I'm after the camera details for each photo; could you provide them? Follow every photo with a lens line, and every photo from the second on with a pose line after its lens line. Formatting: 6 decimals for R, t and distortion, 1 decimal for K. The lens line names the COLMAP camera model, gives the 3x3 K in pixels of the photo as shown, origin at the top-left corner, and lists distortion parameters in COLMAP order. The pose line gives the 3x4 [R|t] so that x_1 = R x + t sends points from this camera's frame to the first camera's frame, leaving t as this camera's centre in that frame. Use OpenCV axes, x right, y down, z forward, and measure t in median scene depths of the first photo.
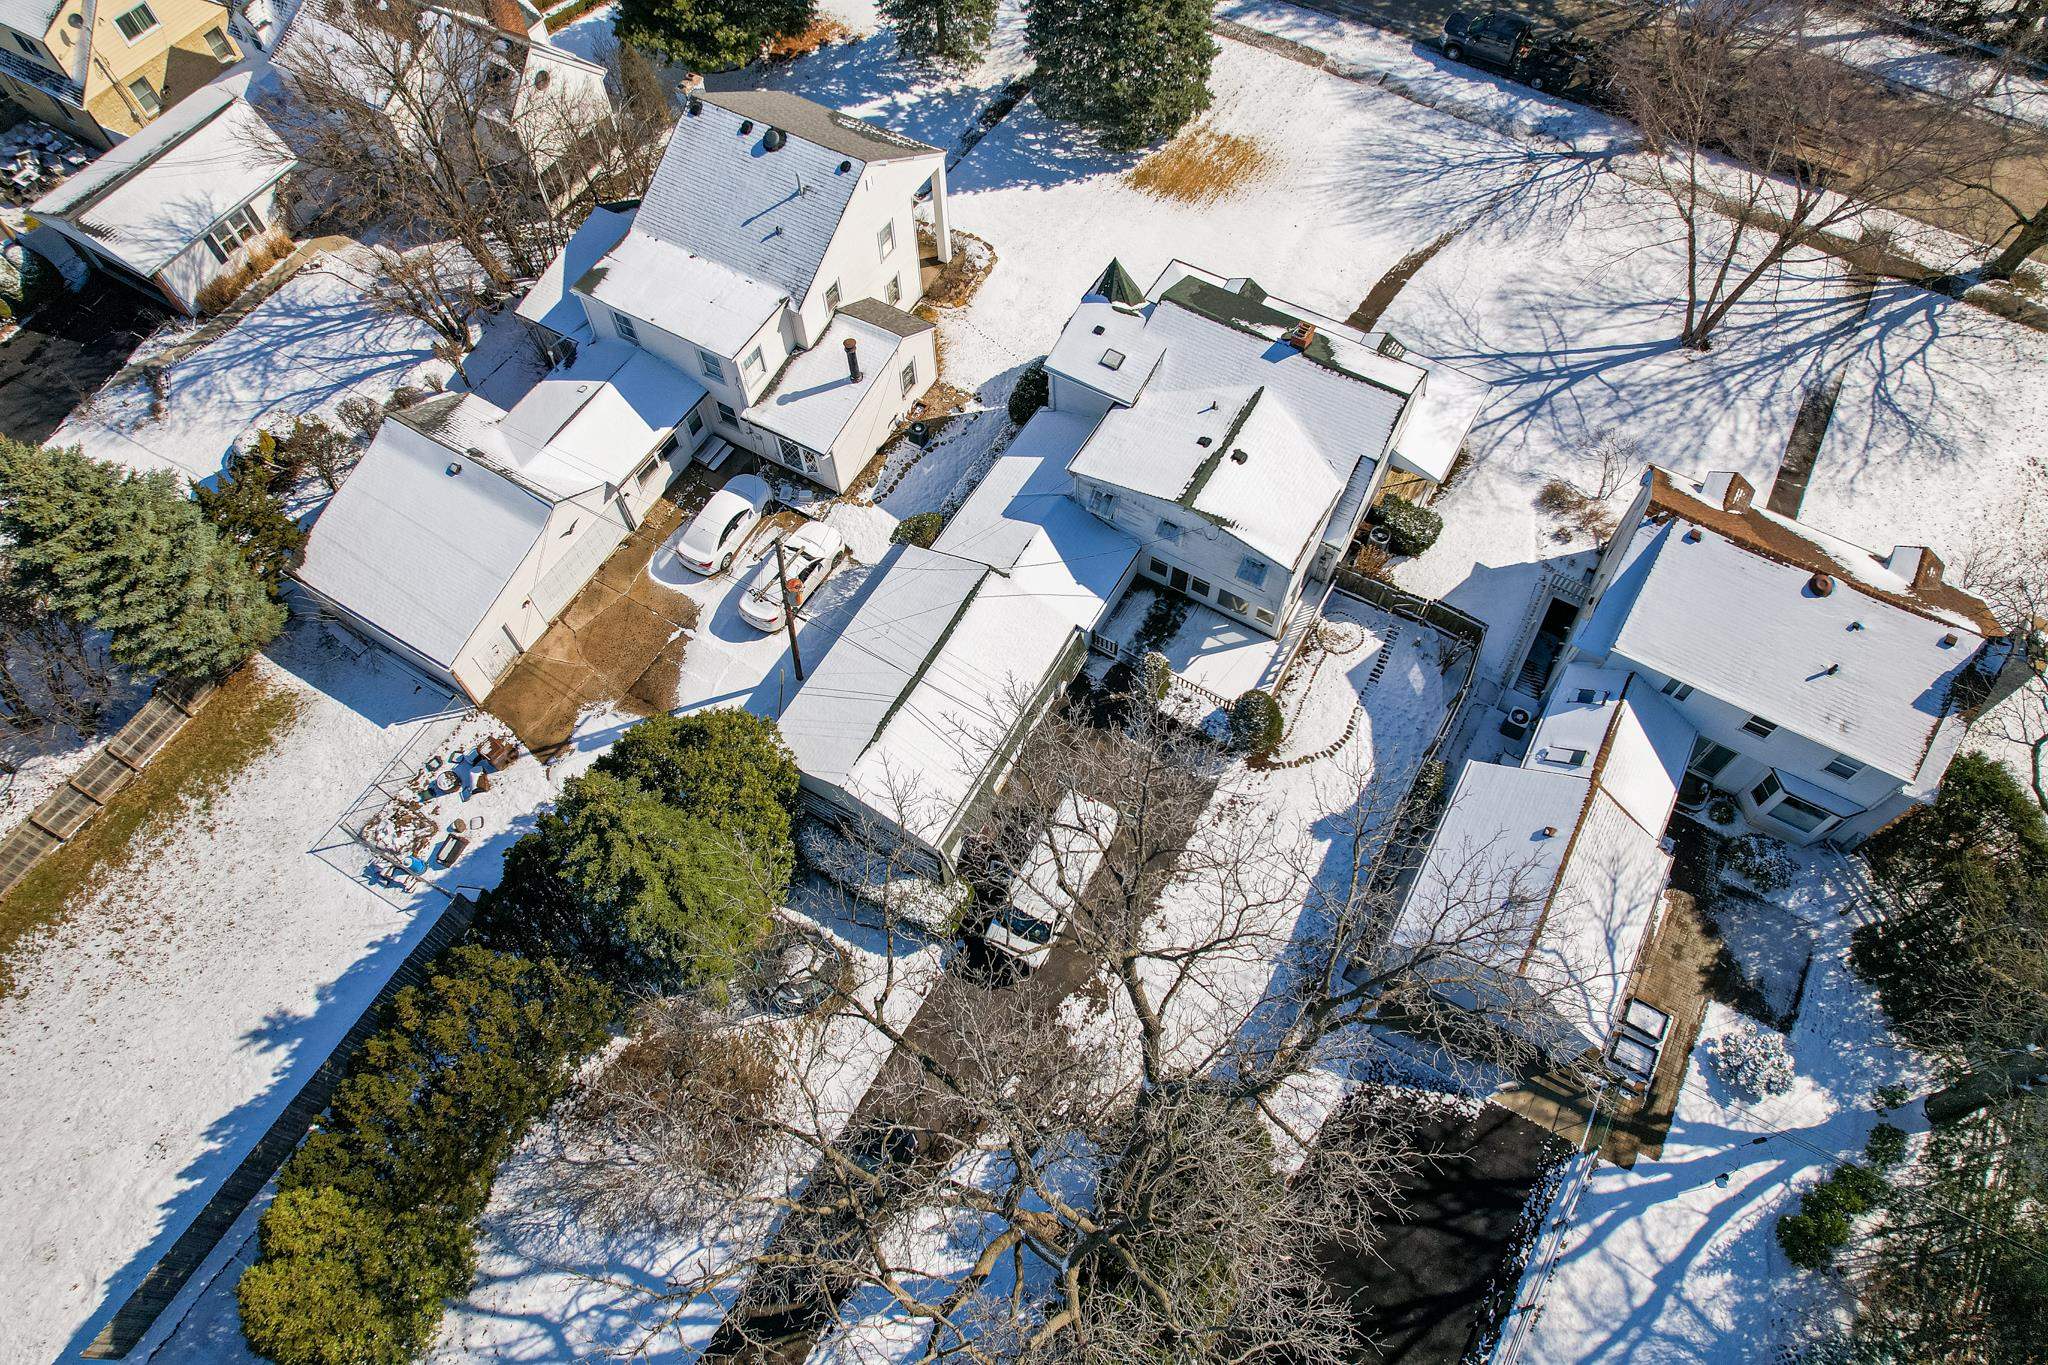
lens RADIAL K [[1305.9, 0, 1039.0], [0, 1305.9, 691.4], [0, 0, 1]] dist [-0.081503, 0.069970]
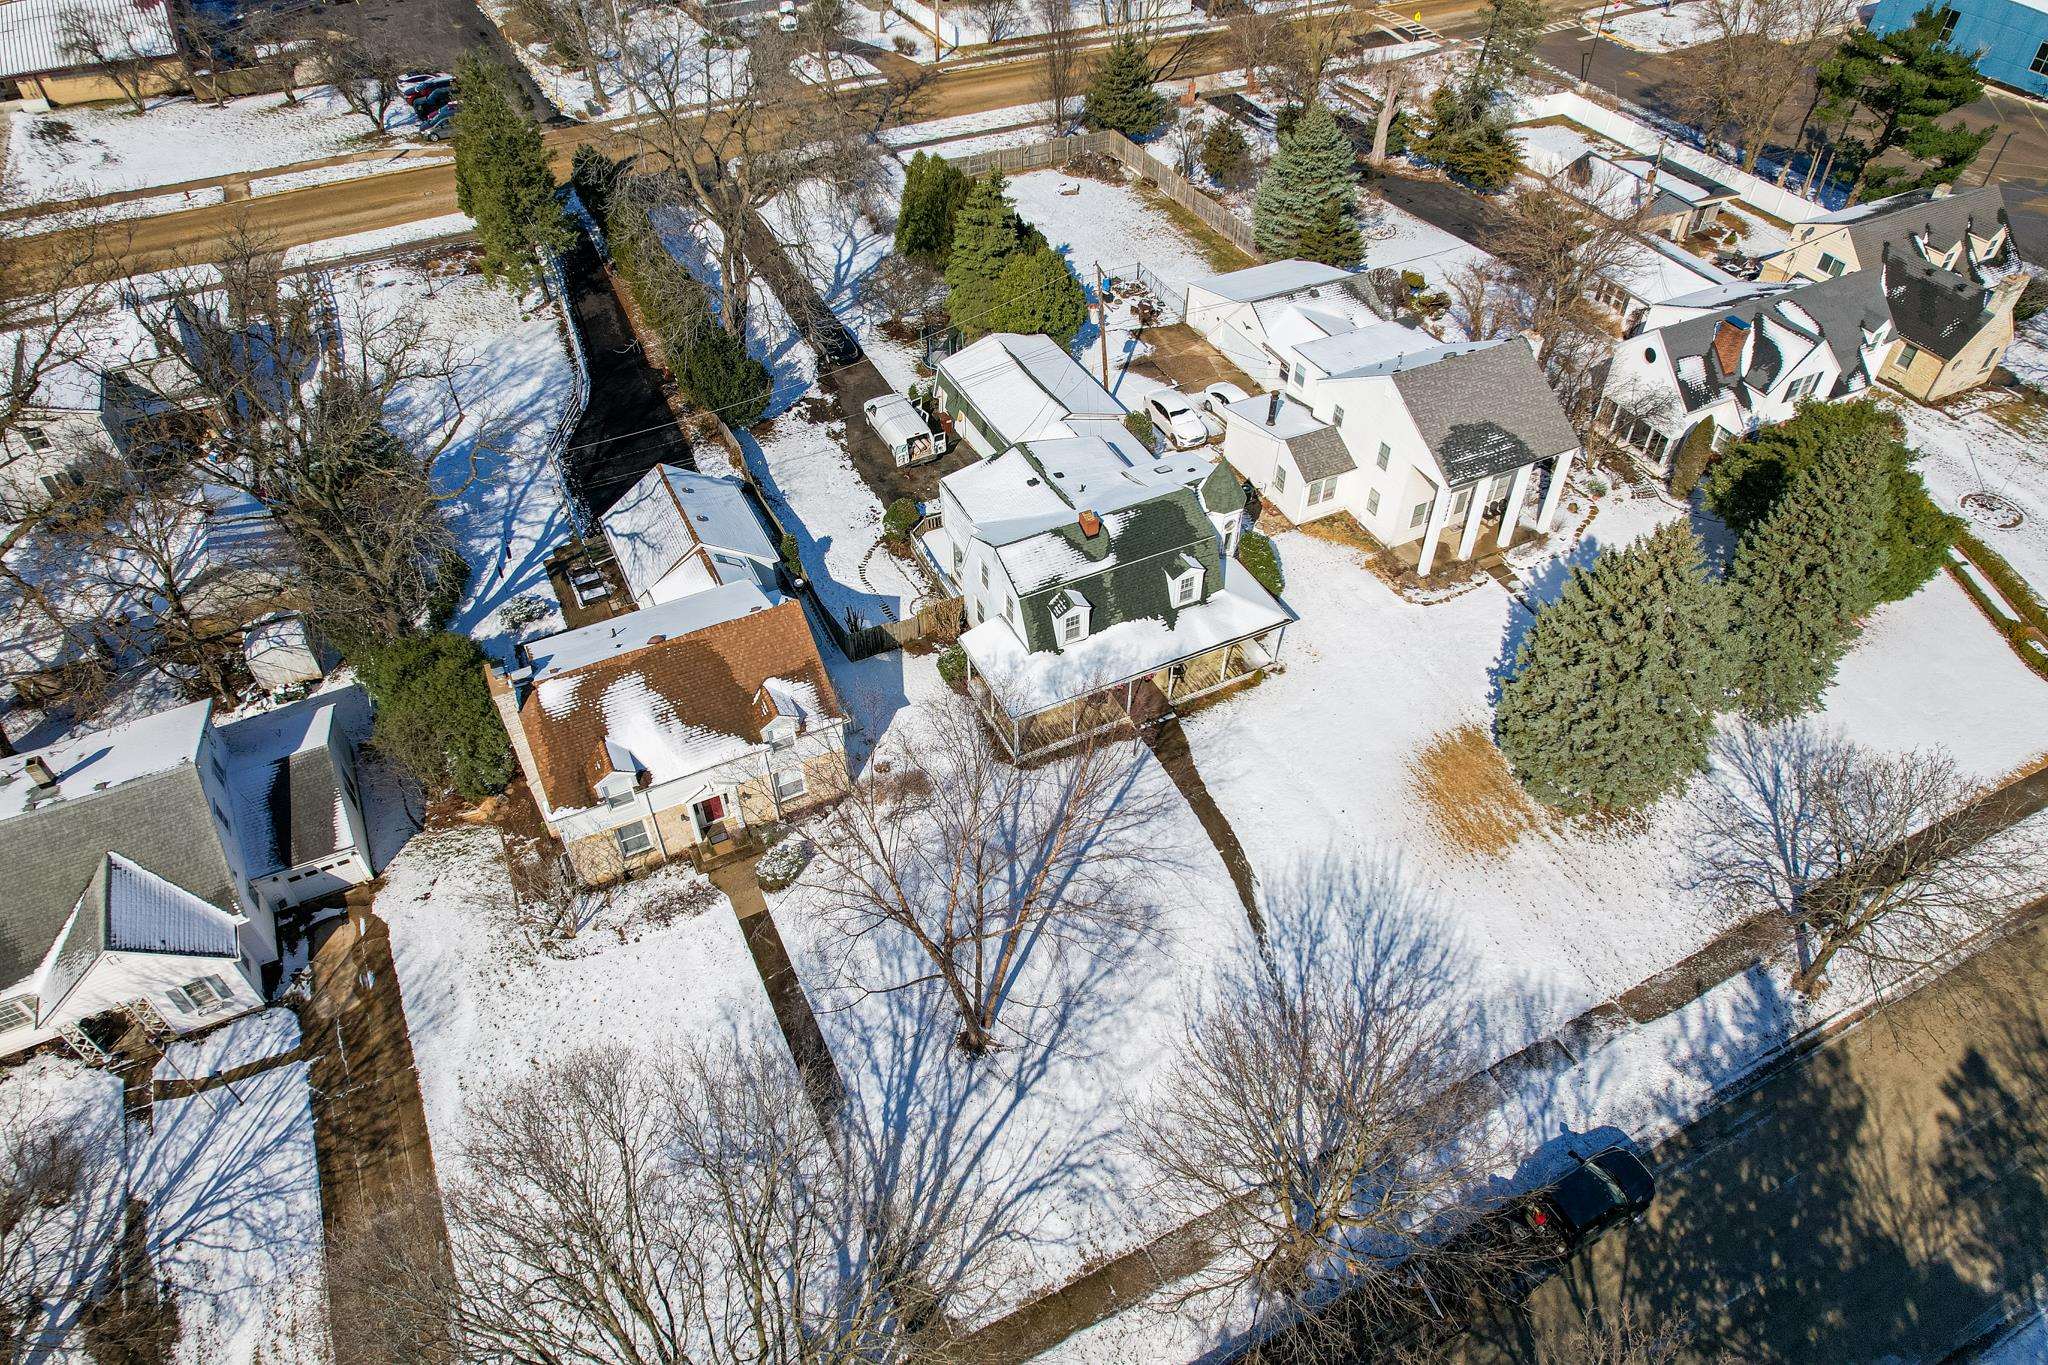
lens RADIAL K [[1305.9, 0, 1027.1], [0, 1305.9, 682.1], [0, 0, 1]] dist [-0.081503, 0.069970]
pose [[-0.554429, 0.584210, -0.592712, 0.981577], [-0.724556, 0.011527, 0.689120, -1.003956], [0.409423, 0.811520, 0.416902, 0.545126]]
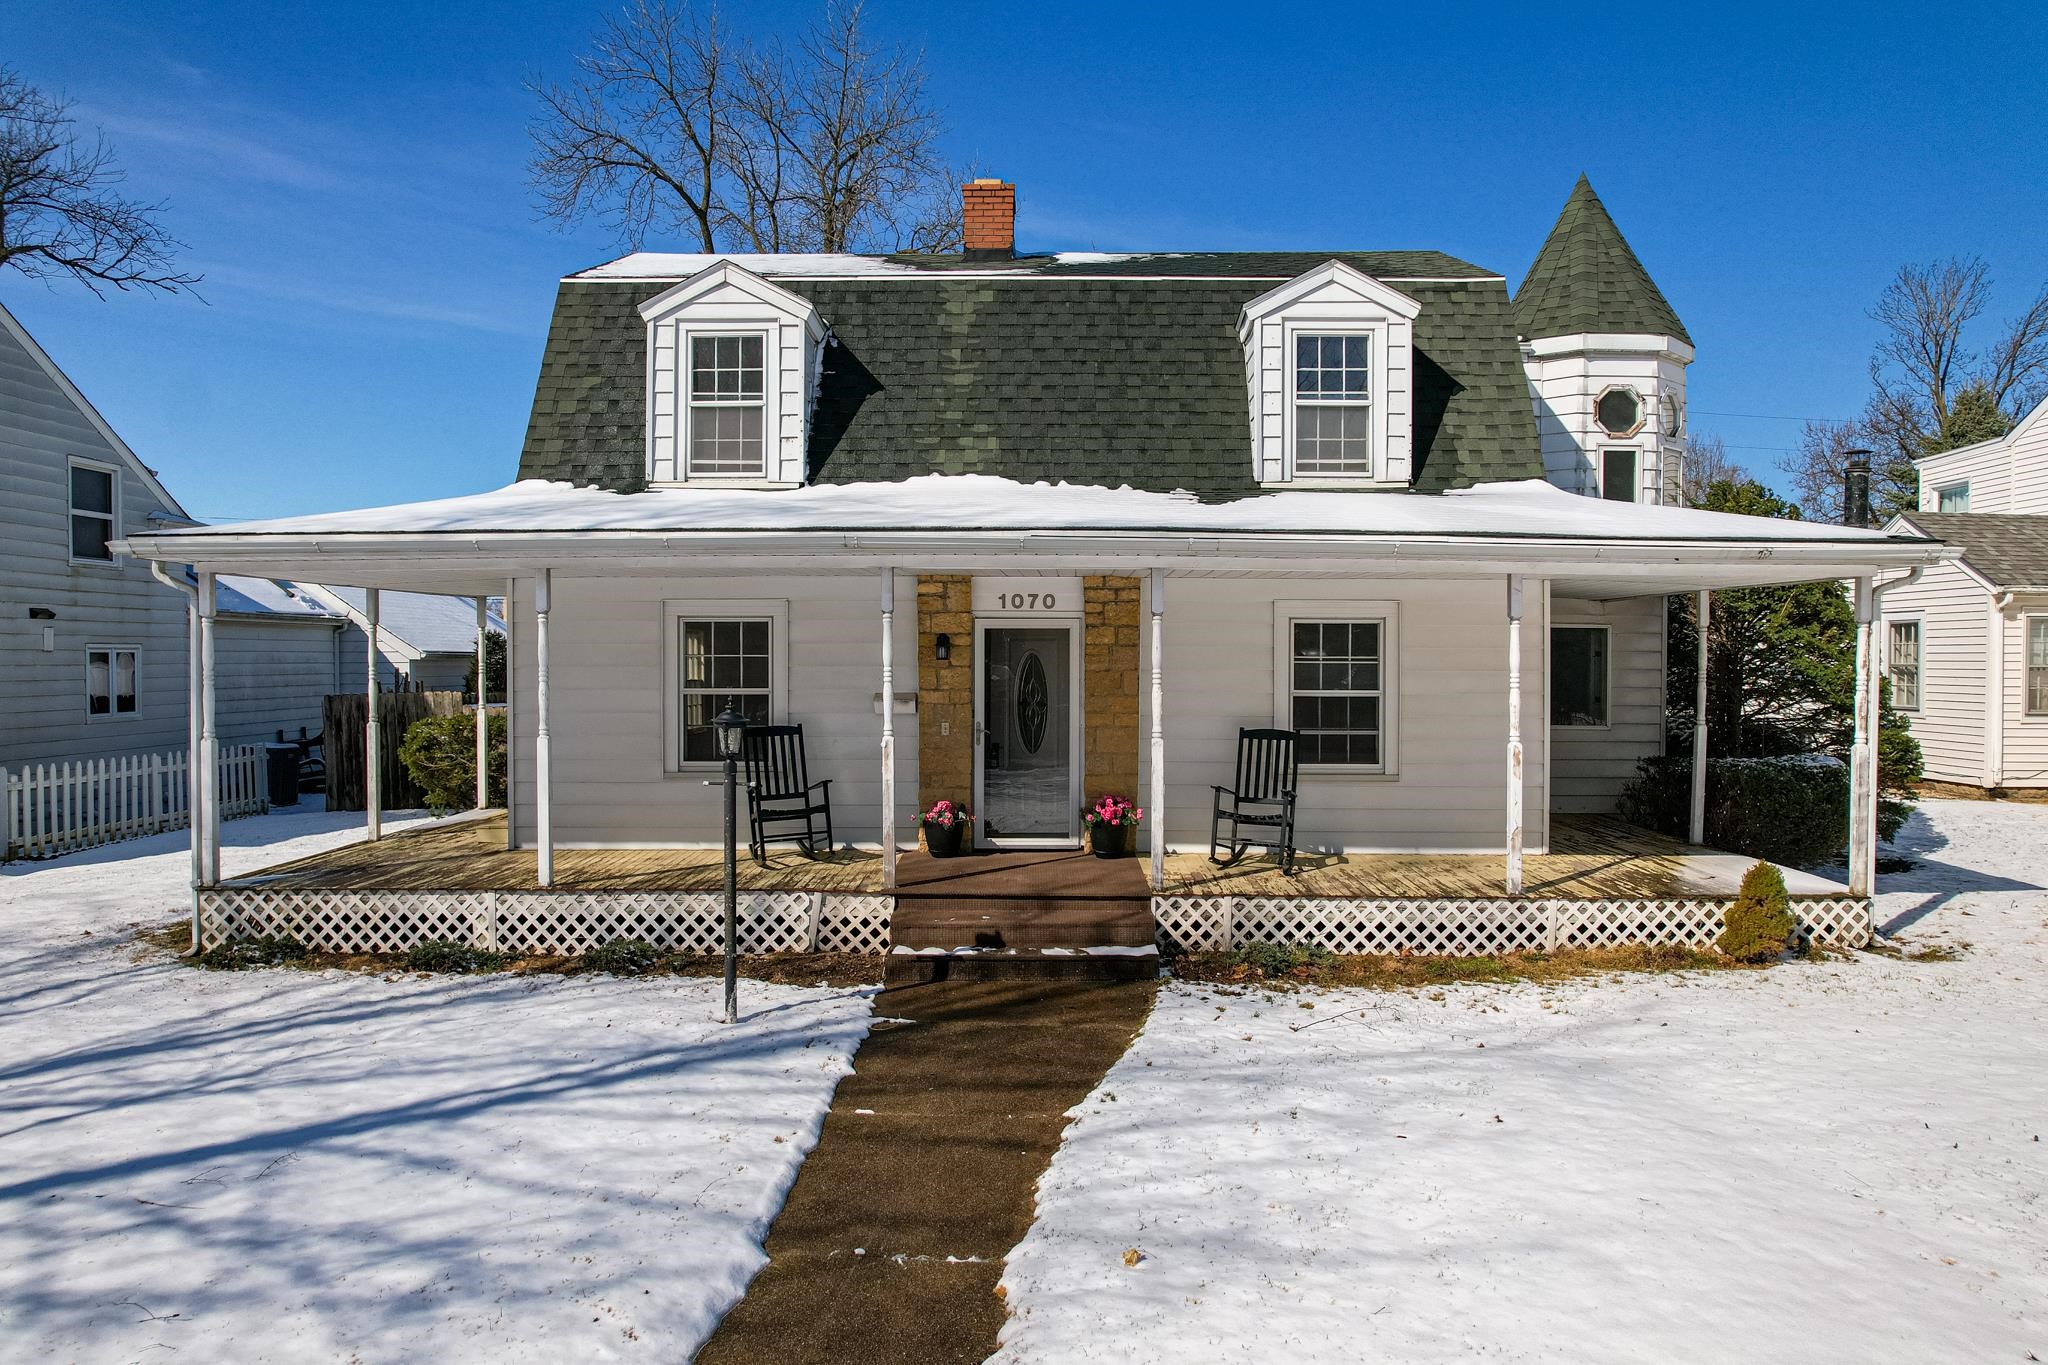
lens RADIAL K [[1305.9, 0, 1040.7], [0, 1305.9, 685.1], [0, 0, 1]] dist [-0.081503, 0.069970]
pose [[-0.868368, 0.012913, -0.495752, 0.332690], [-0.431573, 0.472773, 0.768264, -0.444128], [0.244299, 0.881089, -0.404969, 1.155886]]
